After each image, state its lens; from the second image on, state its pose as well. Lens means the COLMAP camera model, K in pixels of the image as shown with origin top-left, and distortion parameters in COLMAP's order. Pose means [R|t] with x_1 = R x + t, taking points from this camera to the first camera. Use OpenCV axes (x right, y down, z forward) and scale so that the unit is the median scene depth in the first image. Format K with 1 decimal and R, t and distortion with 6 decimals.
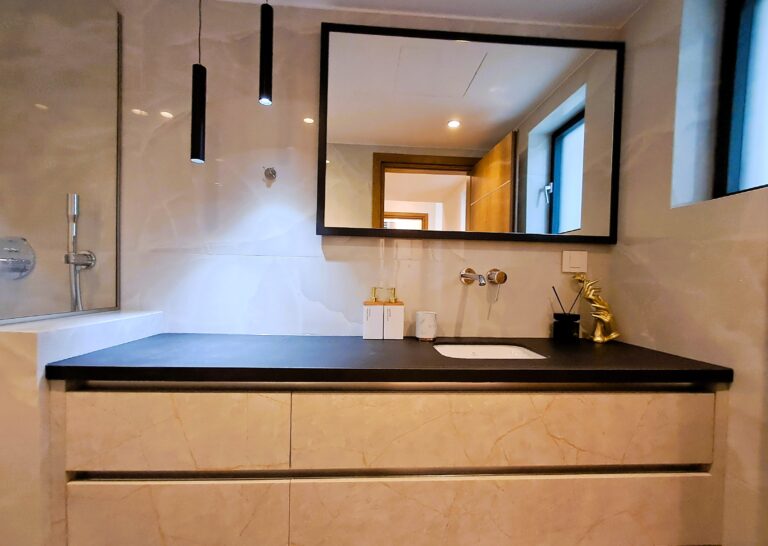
lens RADIAL K [[343.3, 0, 384.4], [0, 343.3, 291.3], [0, 0, 1]] dist [0.002824, -0.000335]
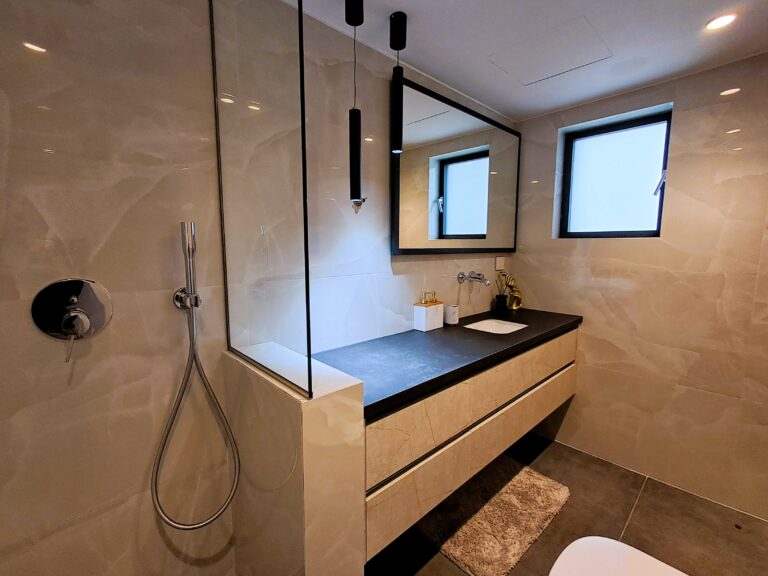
lens RADIAL K [[349.9, 0, 379.1], [0, 349.9, 289.1], [0, 0, 1]] dist [-0.004268, -0.000310]
pose [[0.768081, -0.104120, 0.631831, -1.013781], [0.033472, 0.991872, 0.122762, -0.195799], [-0.639477, -0.073143, 0.765323, 0.070998]]
